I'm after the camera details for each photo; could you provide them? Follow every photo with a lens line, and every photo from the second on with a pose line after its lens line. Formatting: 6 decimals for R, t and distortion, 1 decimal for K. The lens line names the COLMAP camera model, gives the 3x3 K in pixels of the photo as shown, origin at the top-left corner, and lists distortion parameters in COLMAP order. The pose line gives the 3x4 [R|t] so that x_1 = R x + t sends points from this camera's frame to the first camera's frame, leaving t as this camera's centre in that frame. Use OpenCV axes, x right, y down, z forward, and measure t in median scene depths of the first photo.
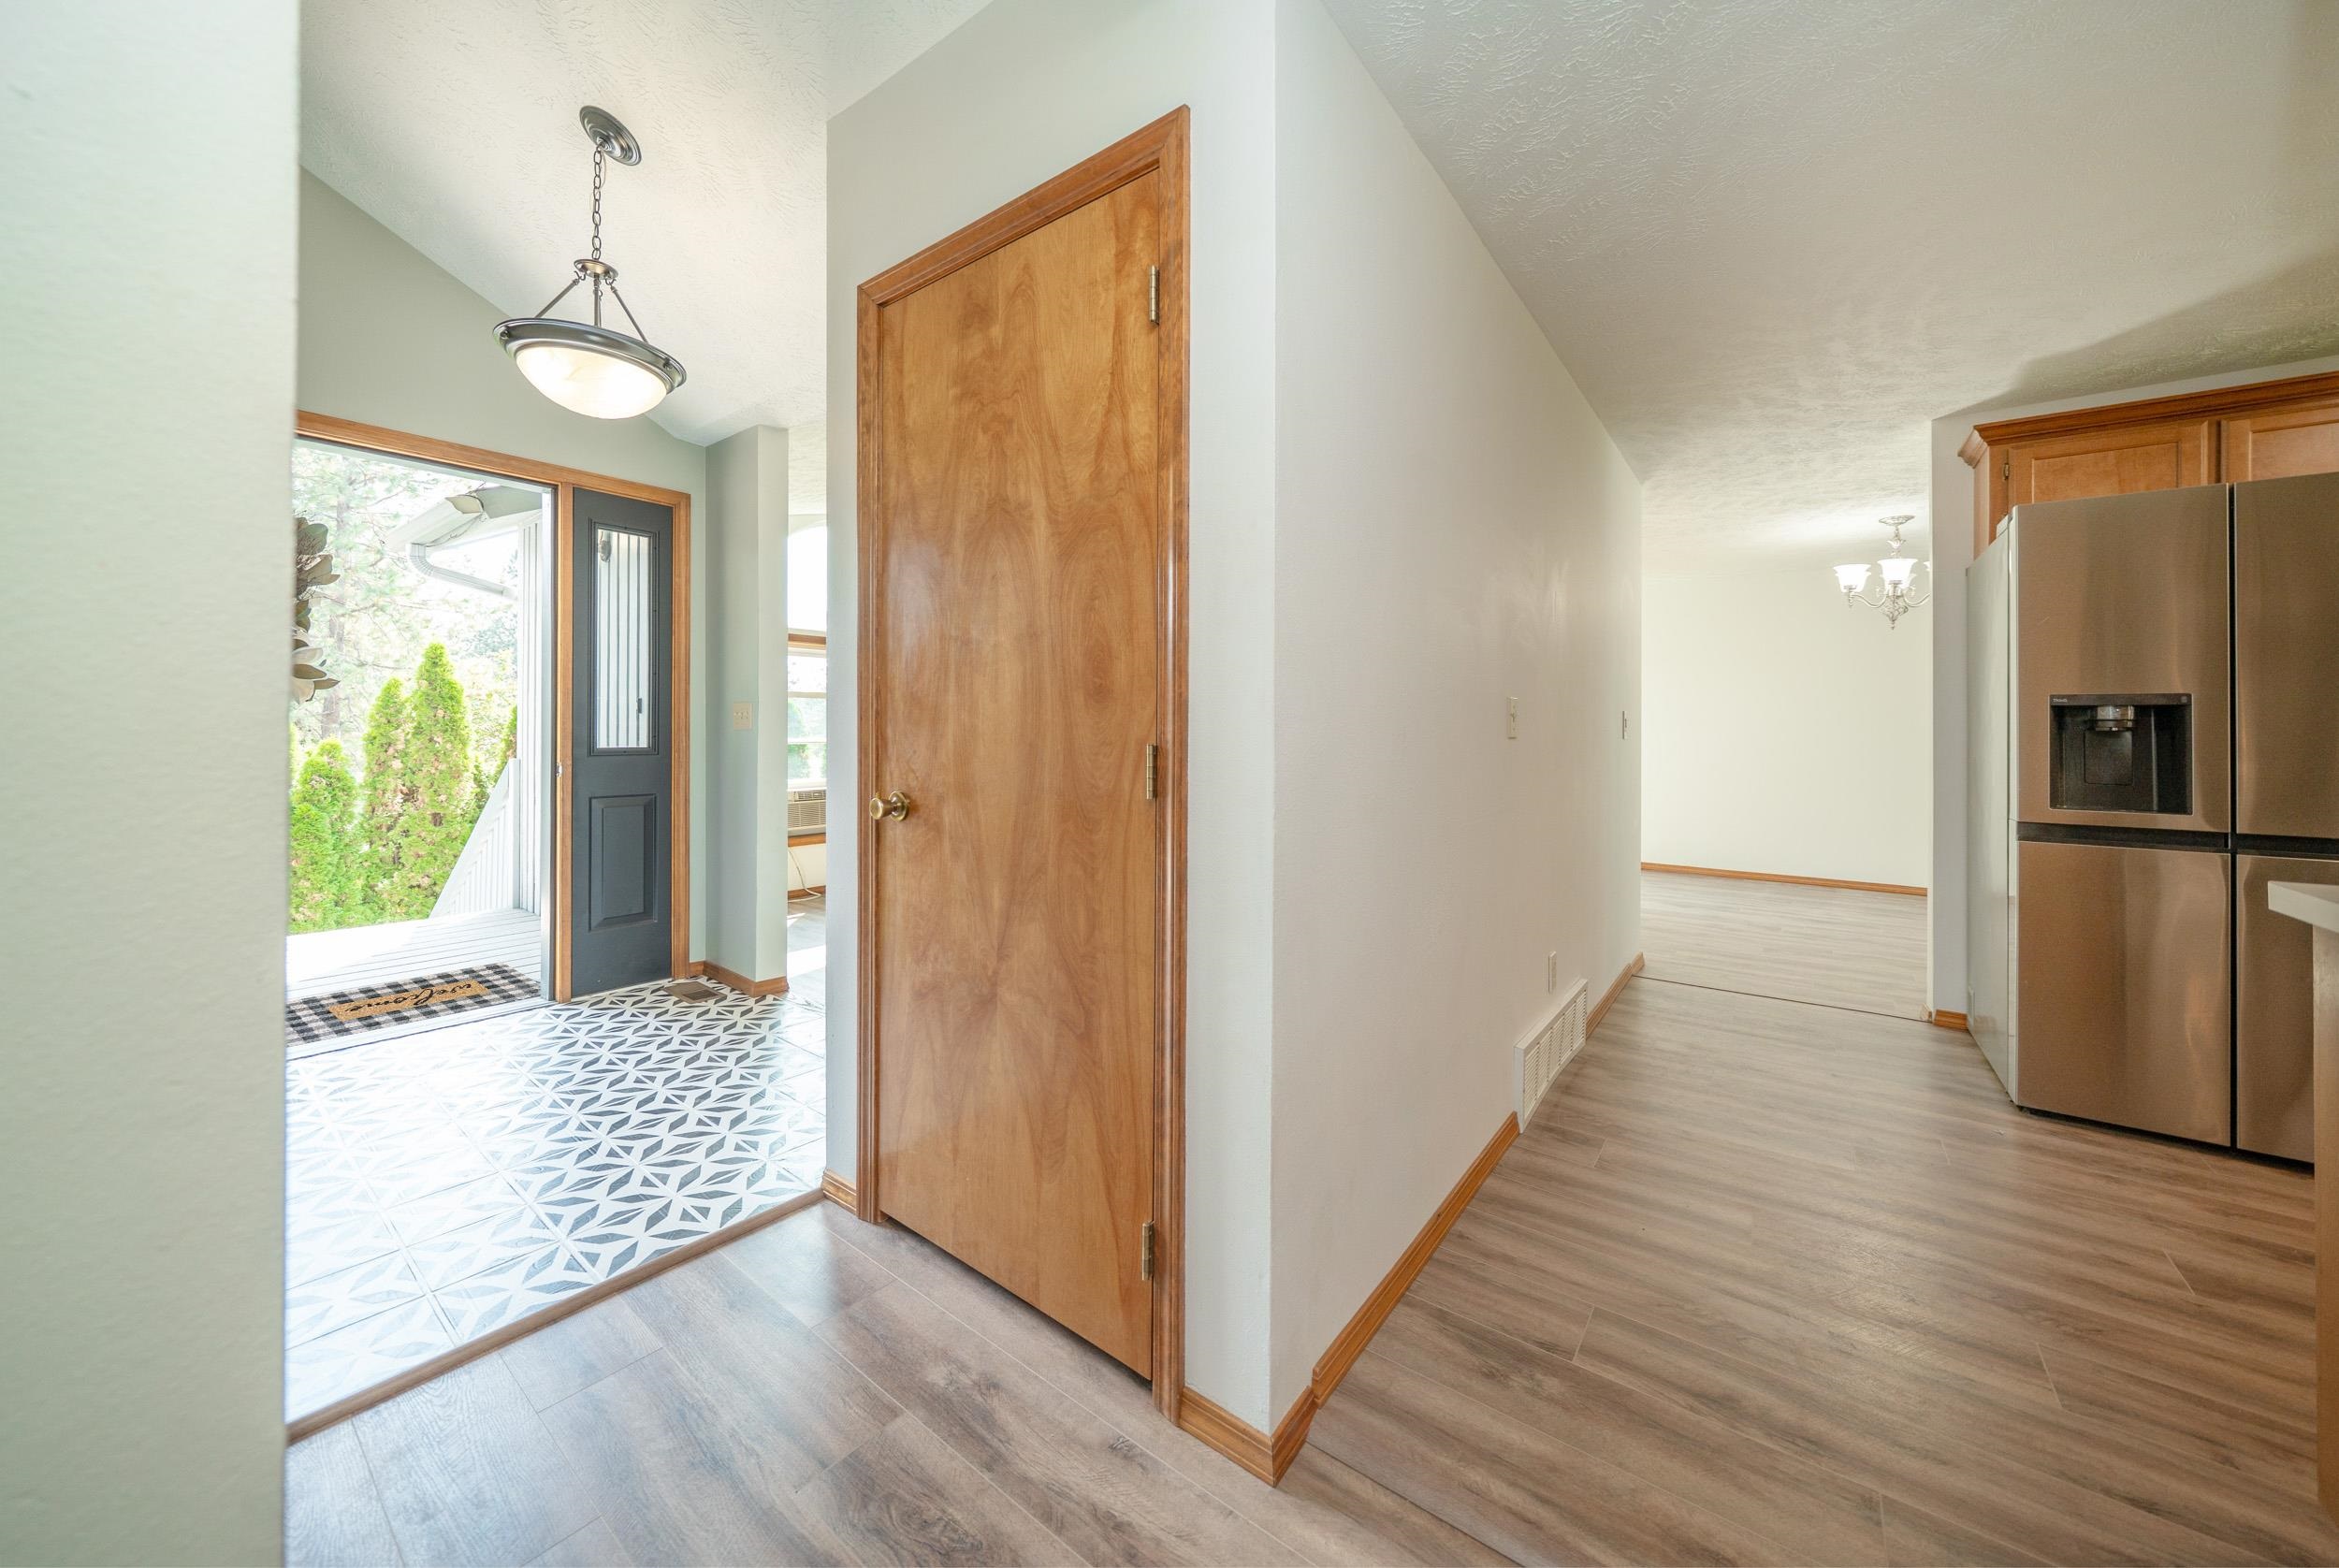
lens RADIAL K [[822.7, 0, 1163.4], [0, 822.7, 725.7], [0, 0, 1]] dist [-0.002104, 0.000096]
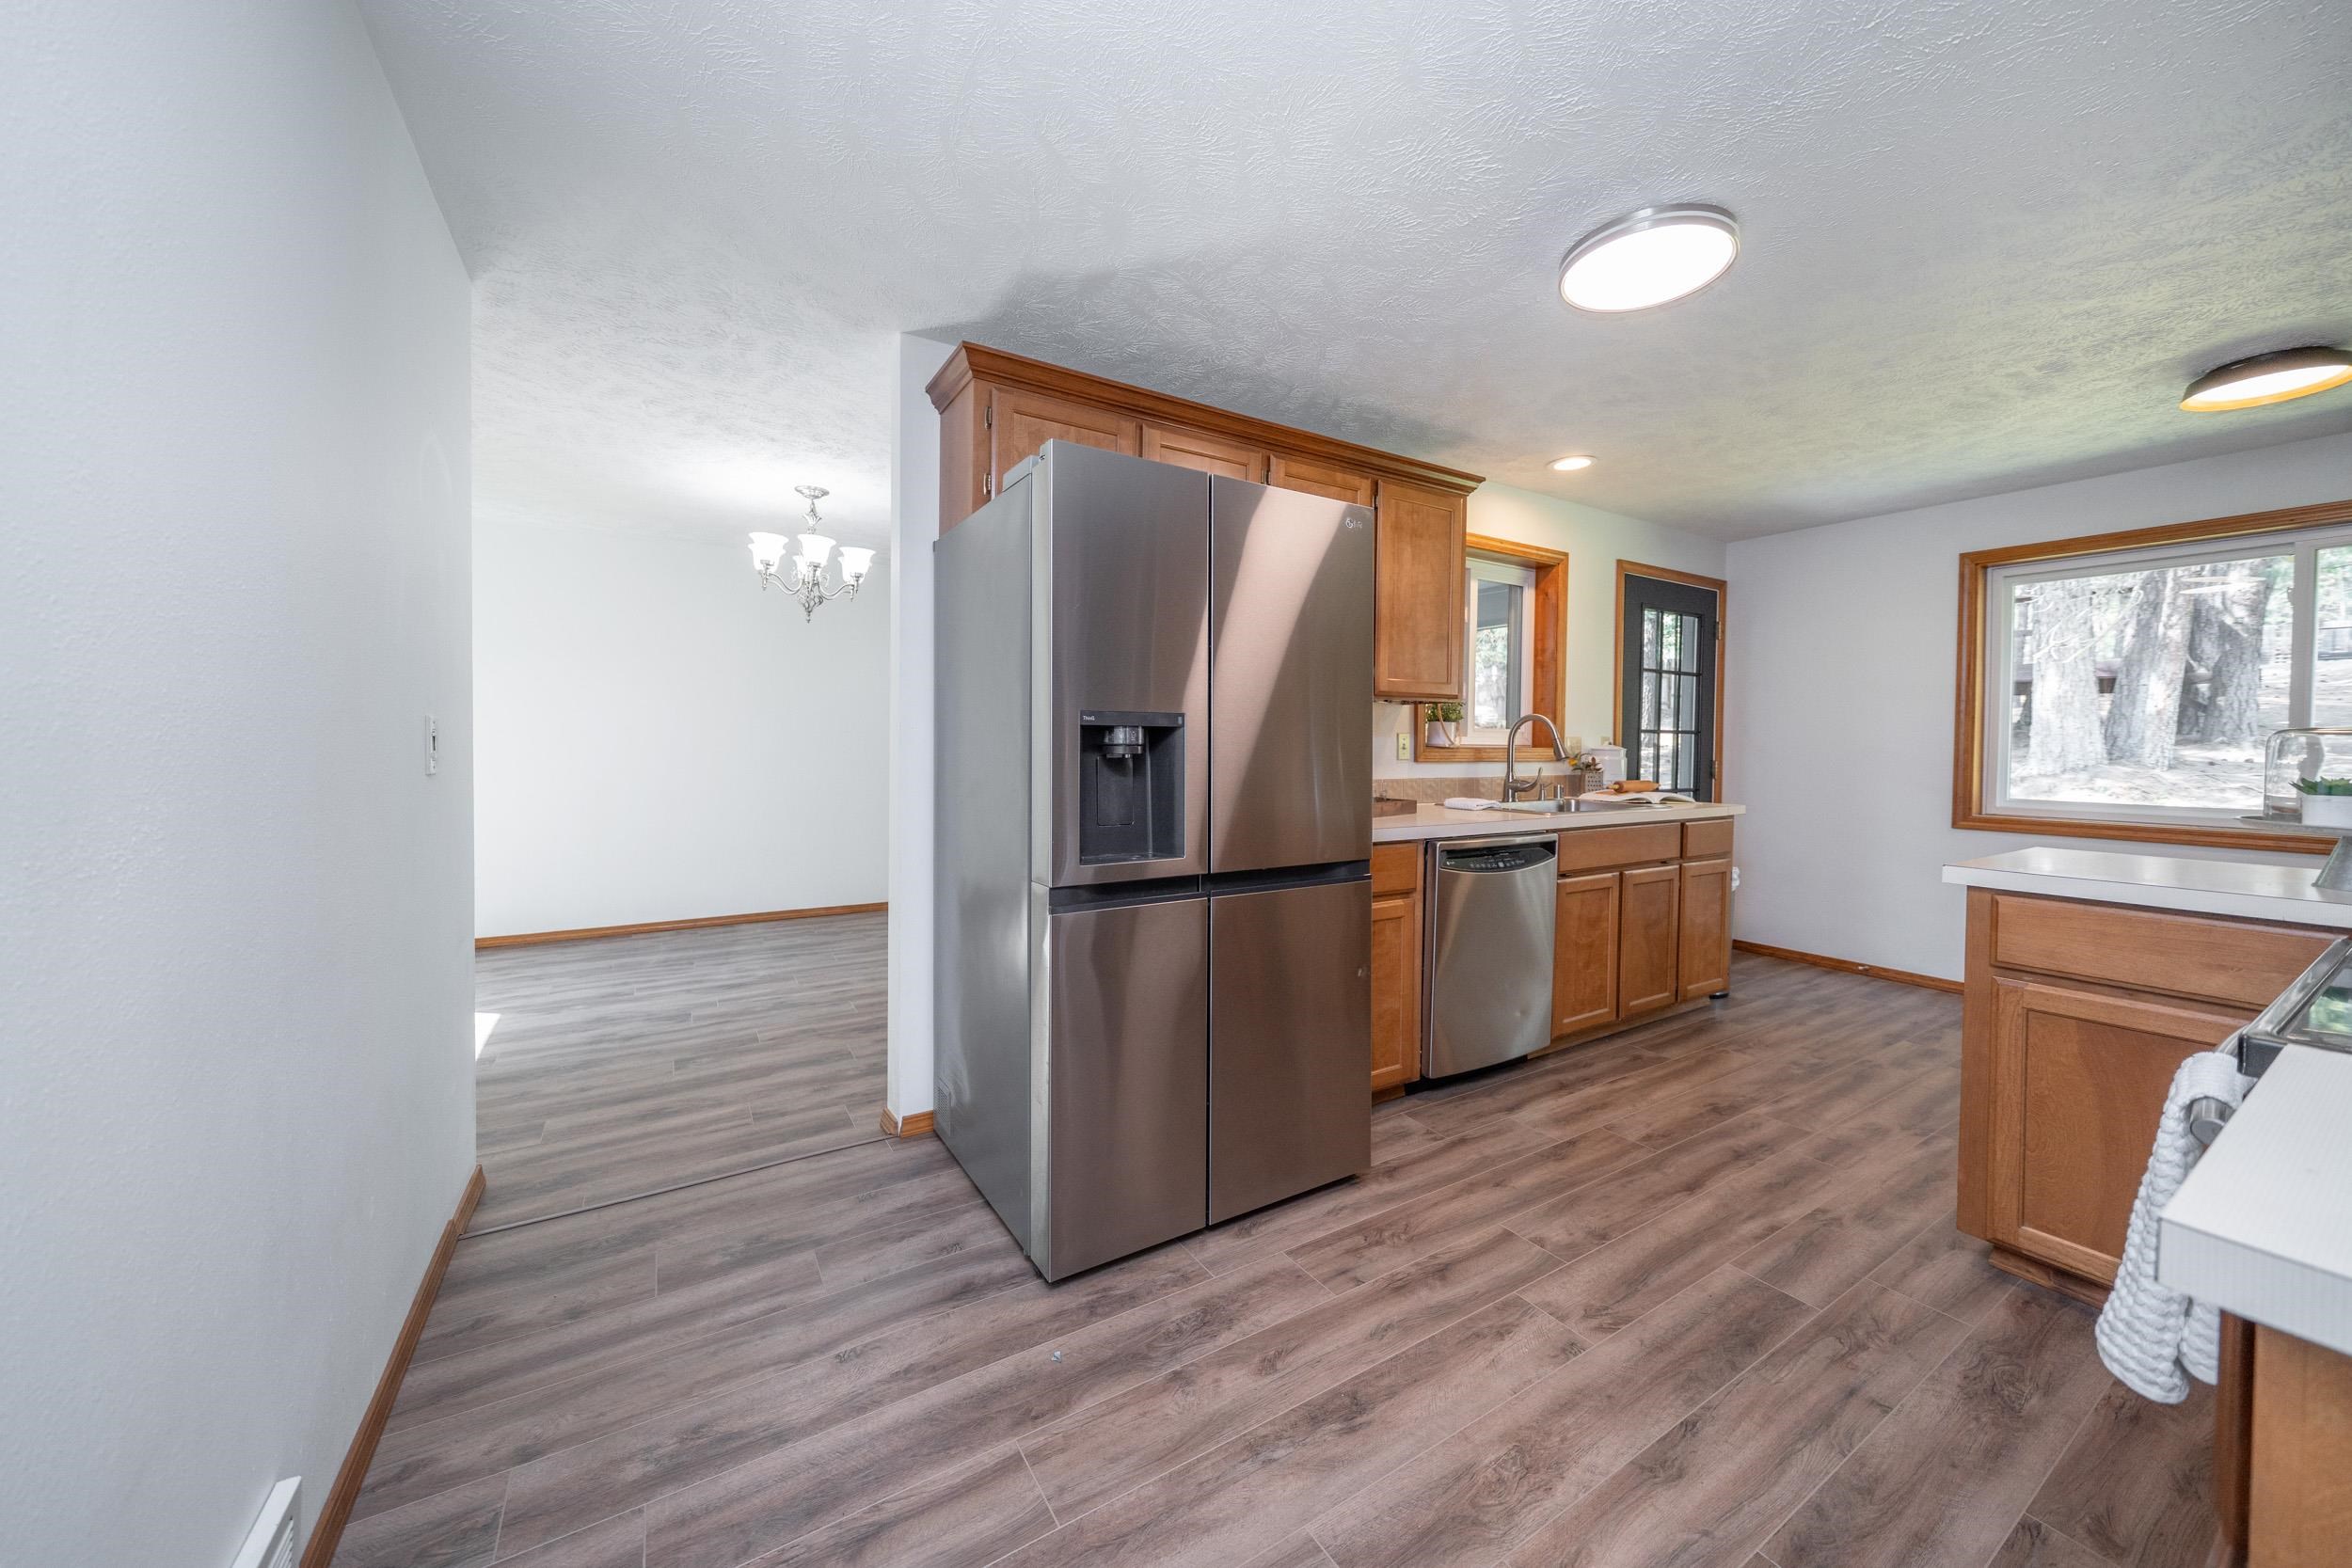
lens RADIAL K [[827.2, 0, 1130.0], [0, 827.2, 757.9], [0, 0, 1]] dist [-0.002104, 0.000096]
pose [[0.374154, -0.024128, 0.927053, 0.350939], [-0.012772, 0.999433, 0.031167, -0.016027], [-0.927279, -0.023501, 0.373633, 0.584266]]
